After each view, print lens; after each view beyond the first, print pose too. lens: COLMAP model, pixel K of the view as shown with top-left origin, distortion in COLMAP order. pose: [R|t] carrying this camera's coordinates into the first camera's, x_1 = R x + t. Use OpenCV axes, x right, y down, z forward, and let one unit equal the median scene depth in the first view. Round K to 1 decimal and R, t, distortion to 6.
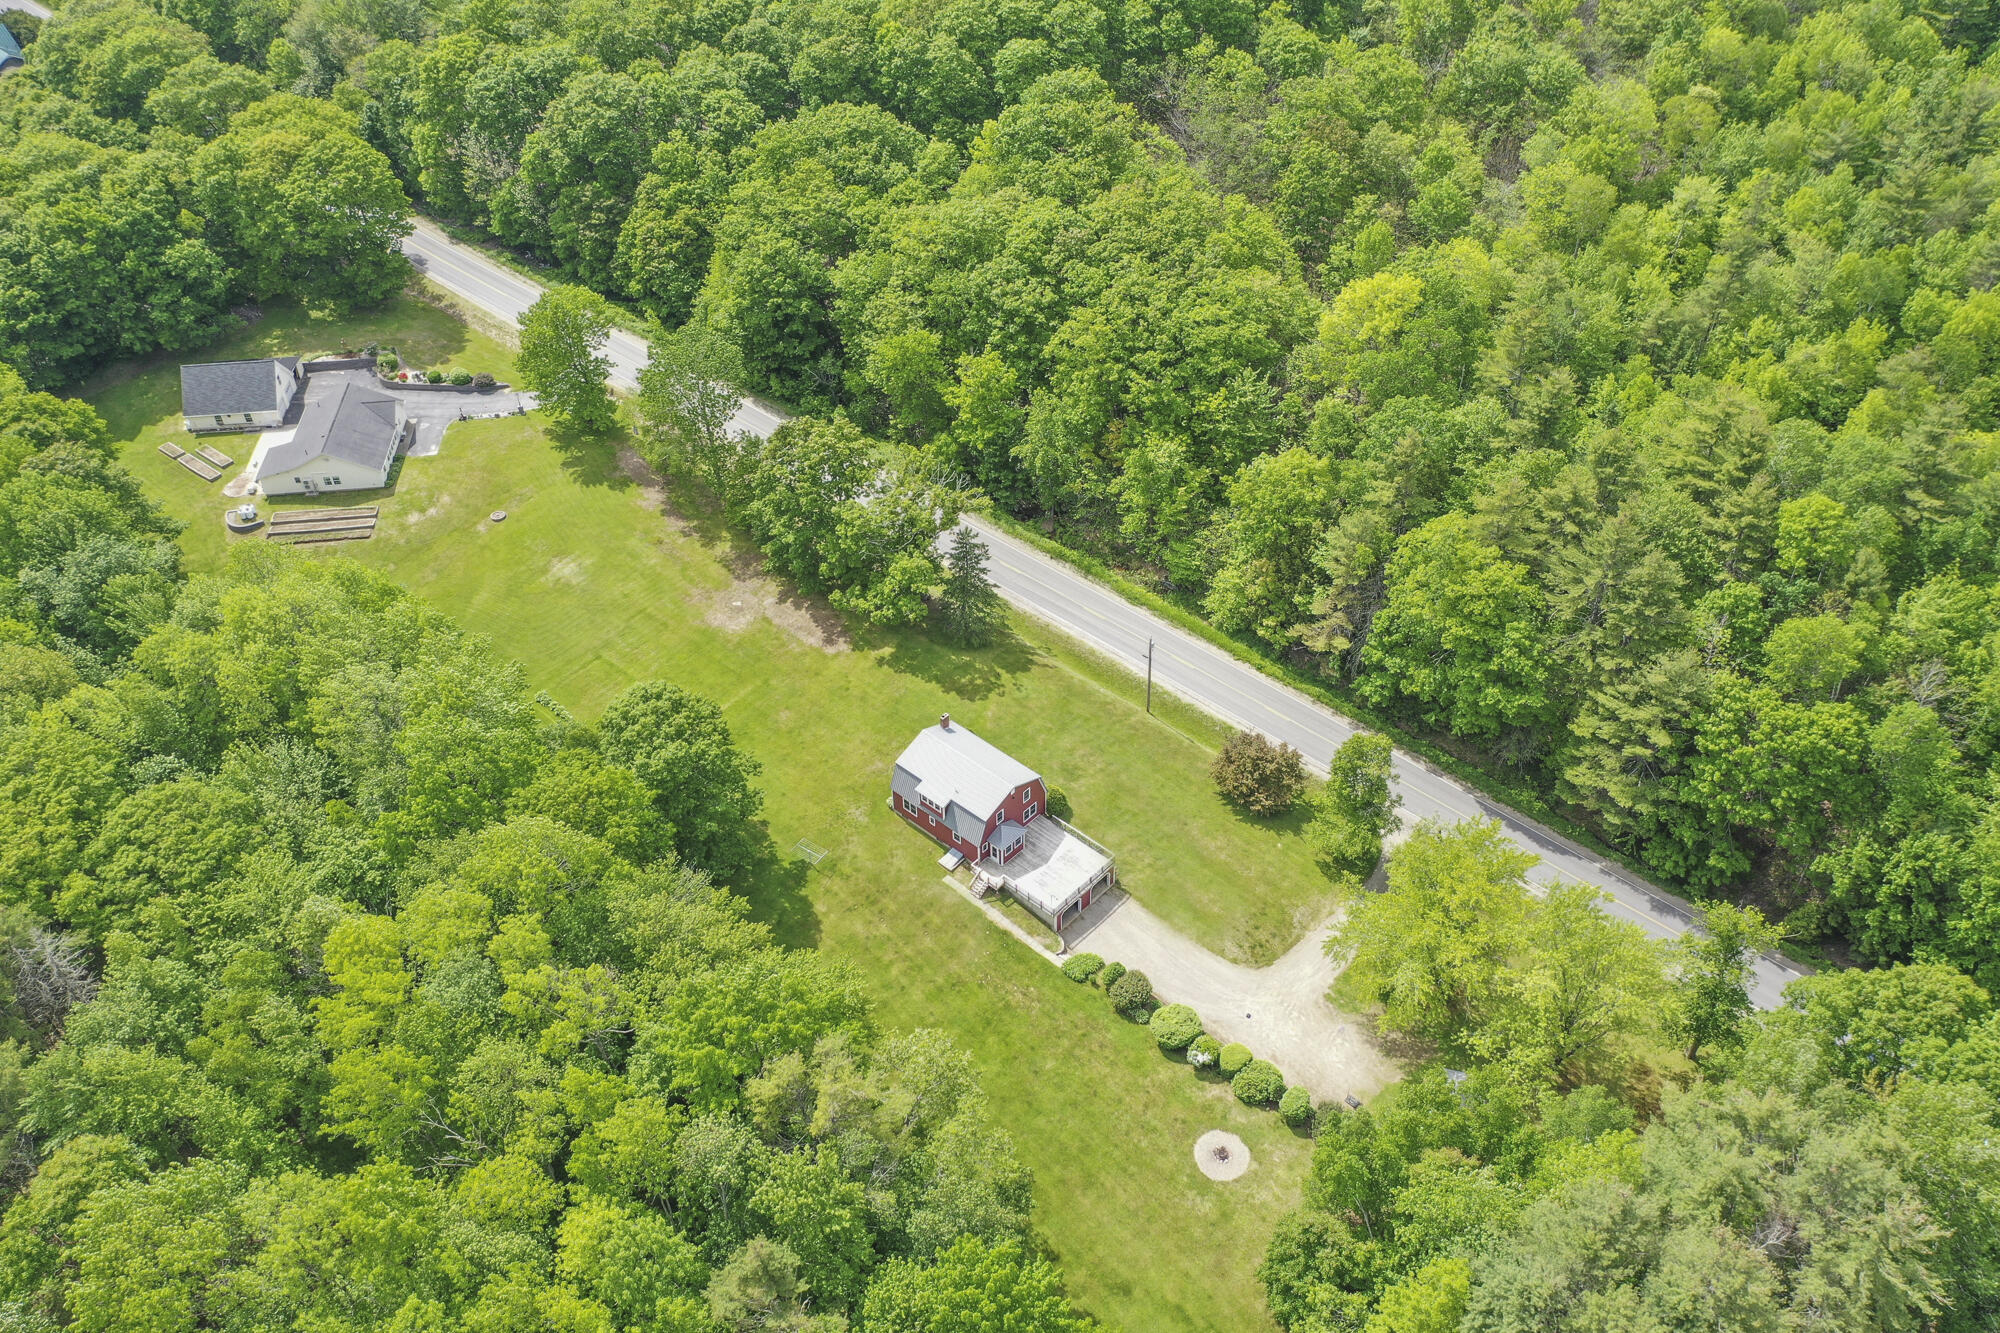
lens RADIAL K [[1574.7, 0, 997.8], [0, 1574.7, 669.7], [0, 0, 1]] dist [0.002373, -0.008131]
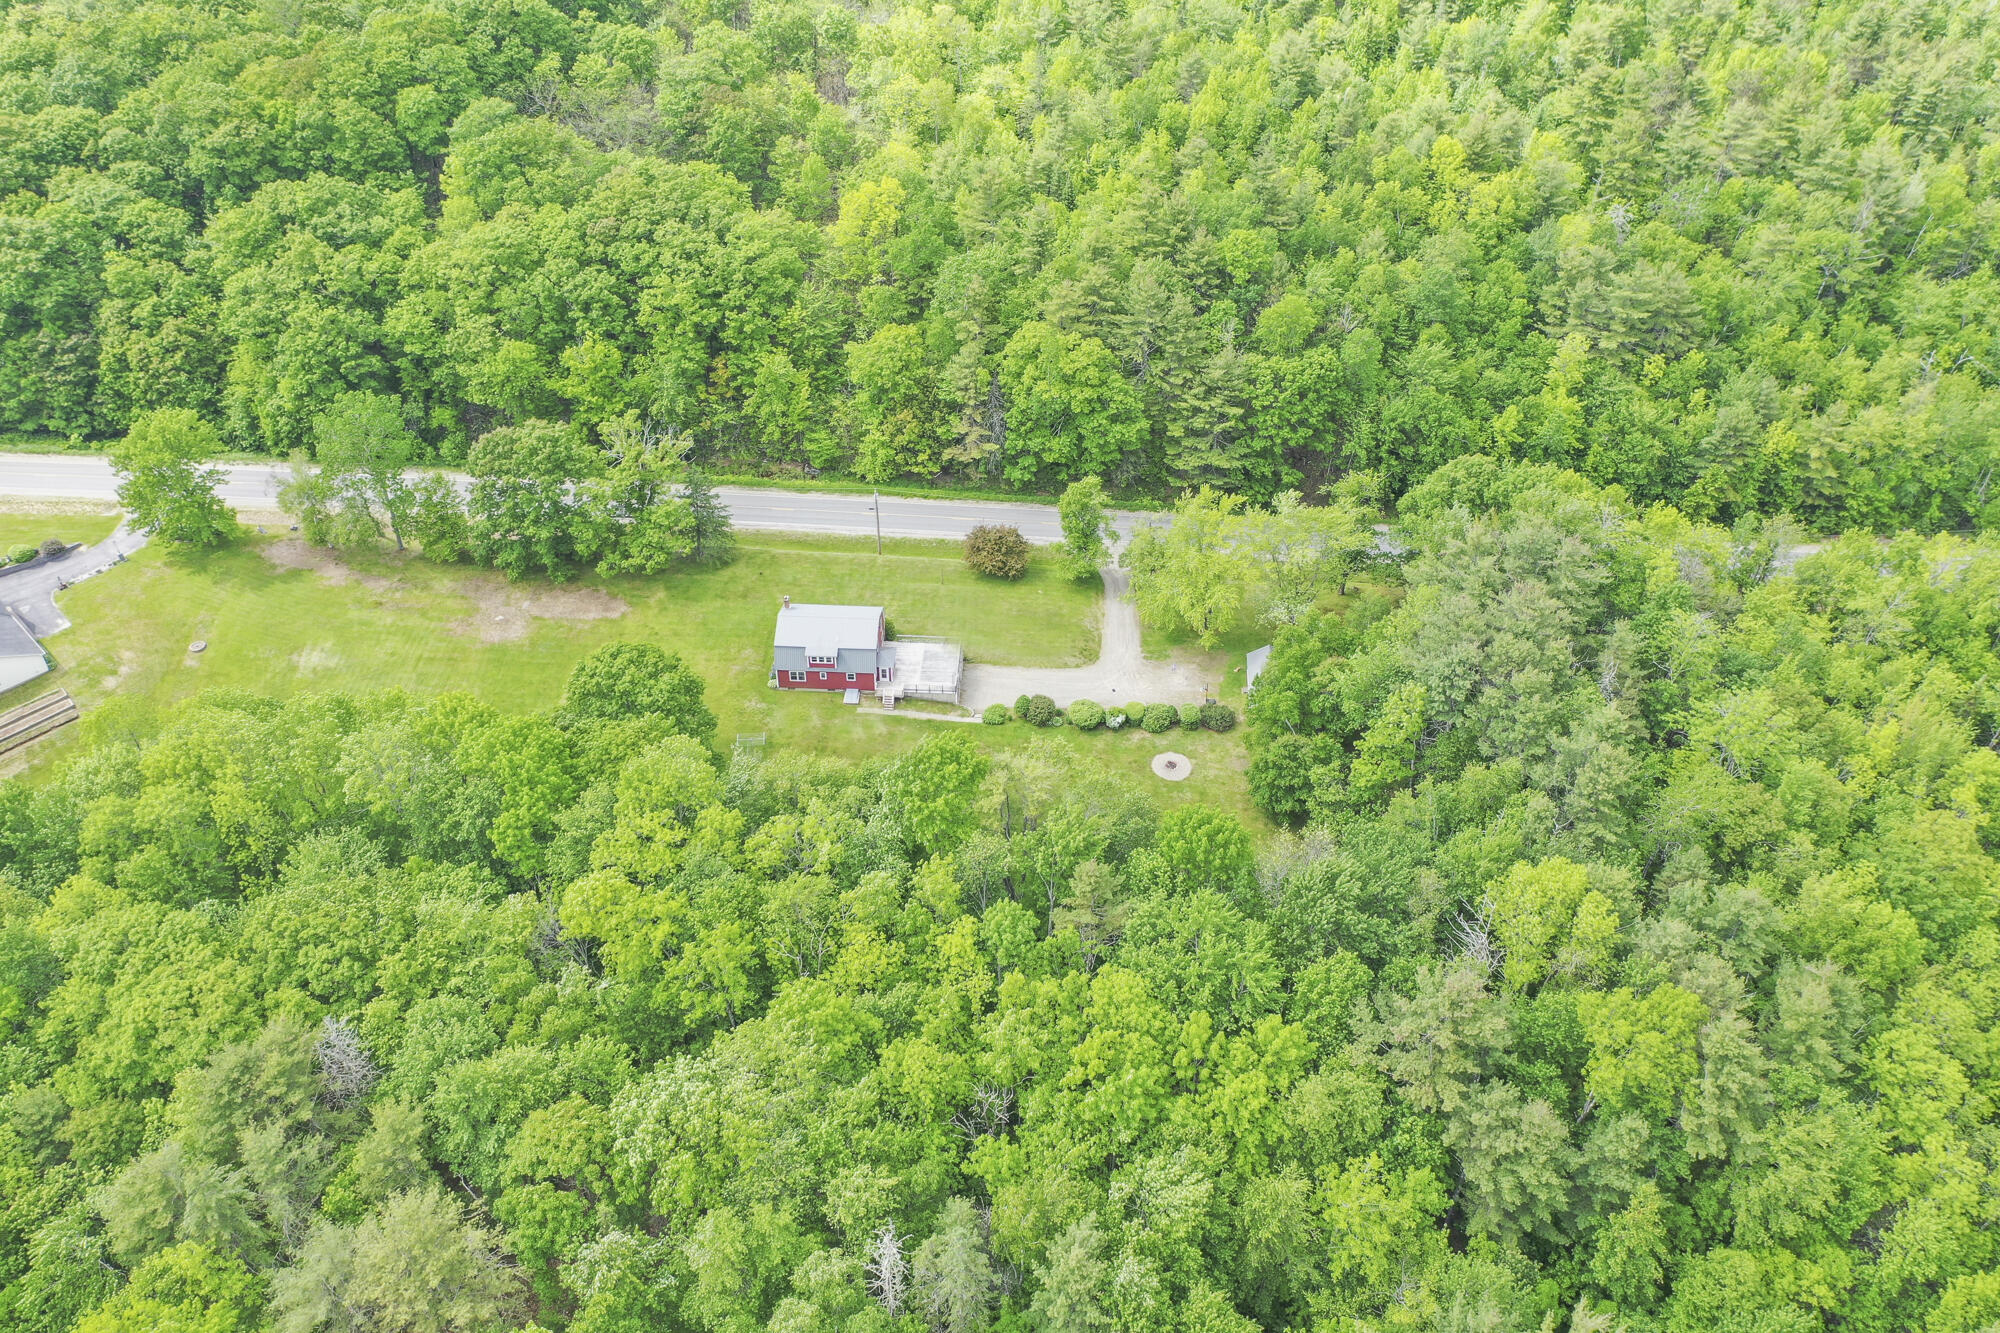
lens RADIAL K [[1574.7, 0, 1003.4], [0, 1574.7, 663.0], [0, 0, 1]] dist [0.002373, -0.008131]
pose [[0.770397, -0.398733, 0.497494, -0.526530], [0.404699, 0.908780, 0.101674, 0.019395], [-0.492653, 0.123006, 0.861488, -0.116373]]
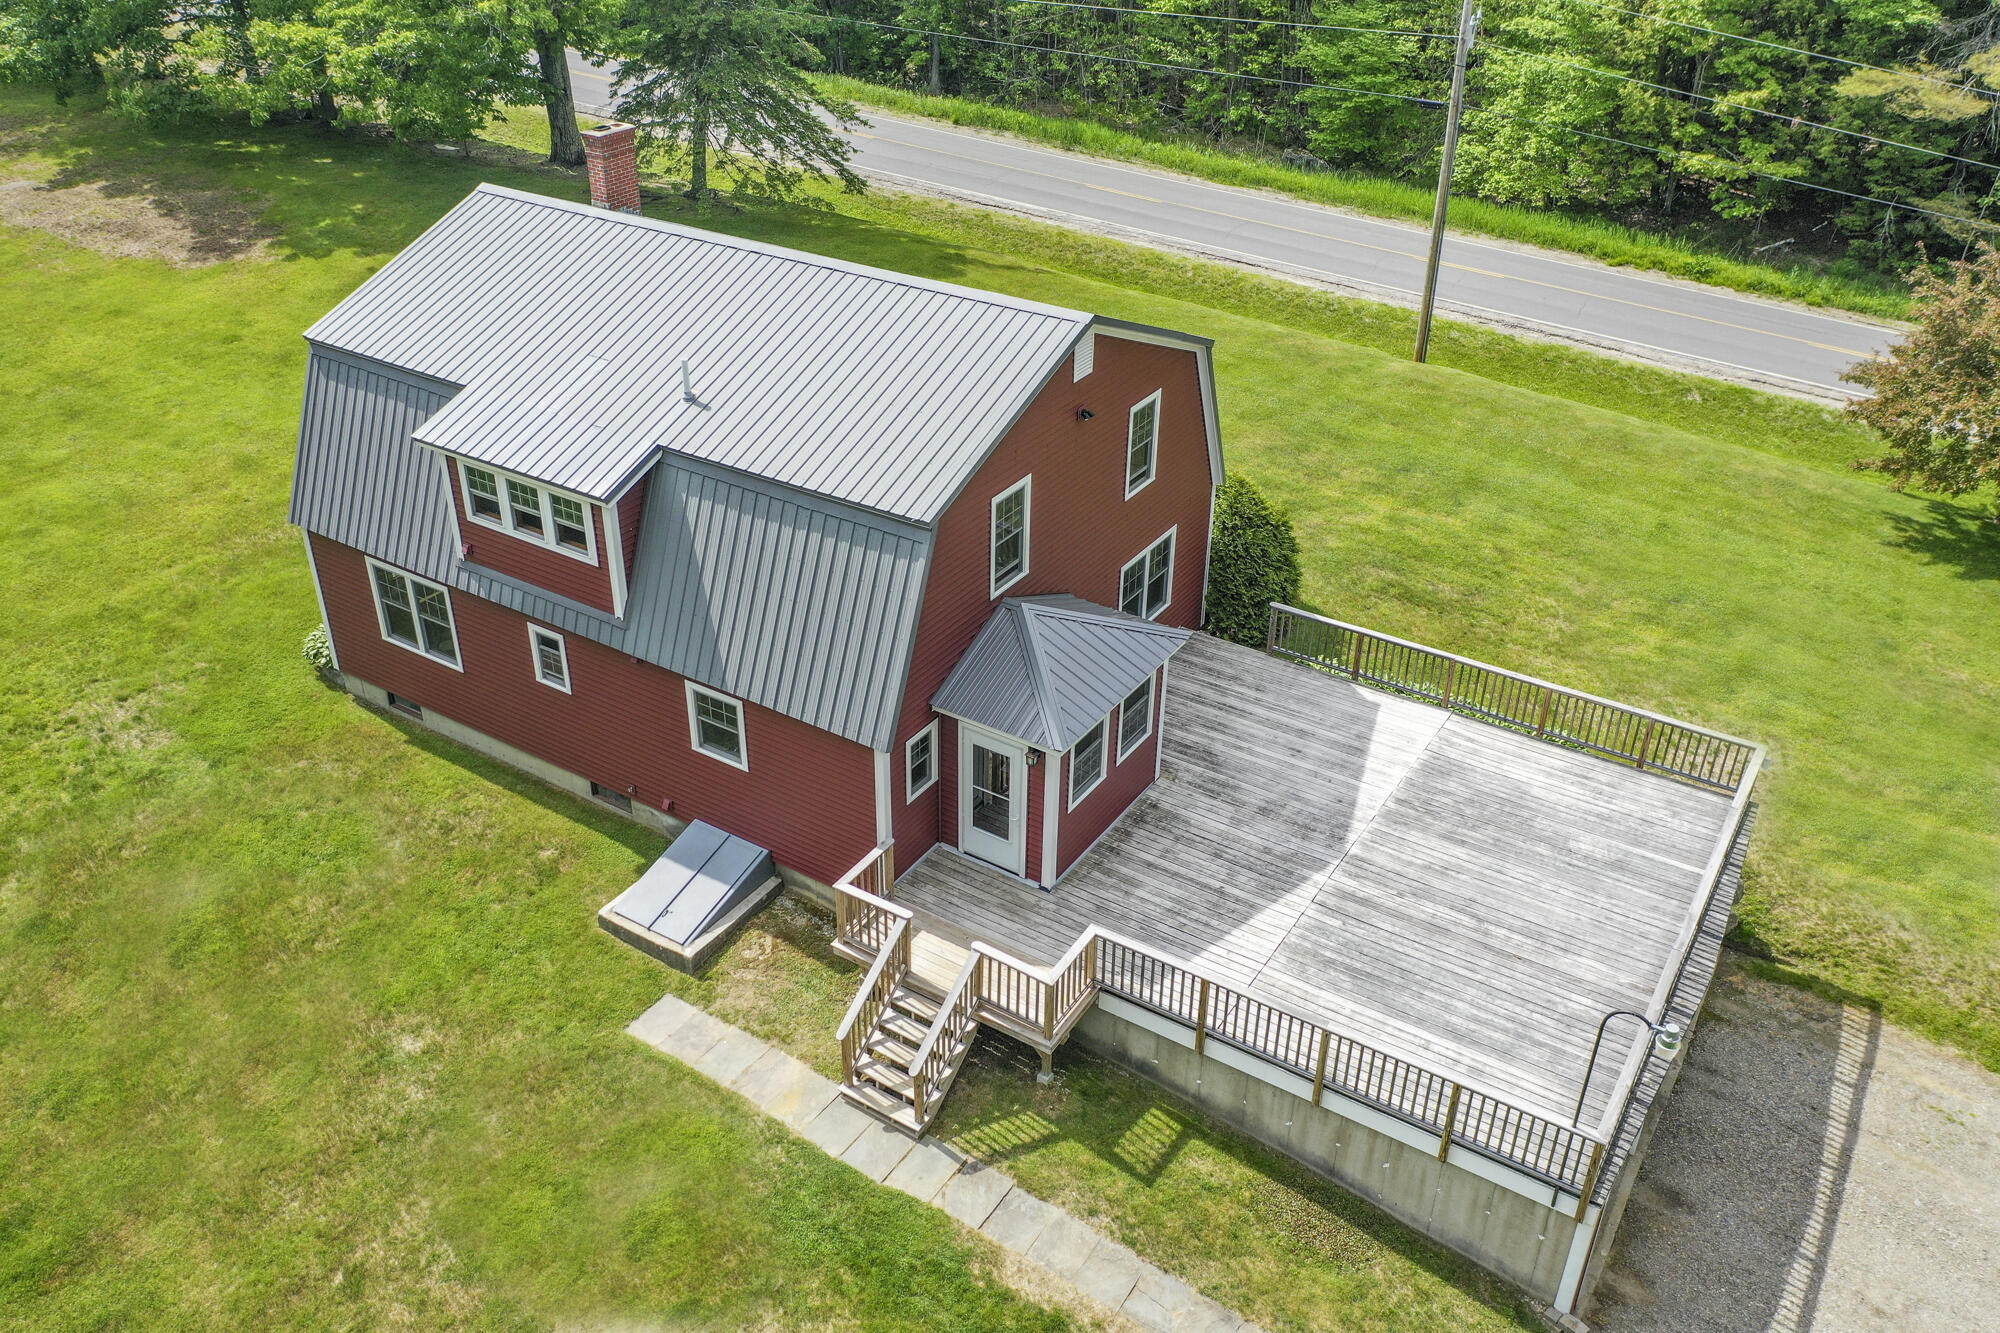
lens RADIAL K [[1574.7, 0, 997.9], [0, 1574.7, 668.2], [0, 0, 1]] dist [0.002373, -0.008131]
pose [[0.985891, -0.062238, 0.155386, -0.021904], [0.085828, 0.984946, -0.150051, 0.121097], [-0.143708, 0.161270, 0.976391, 0.822046]]
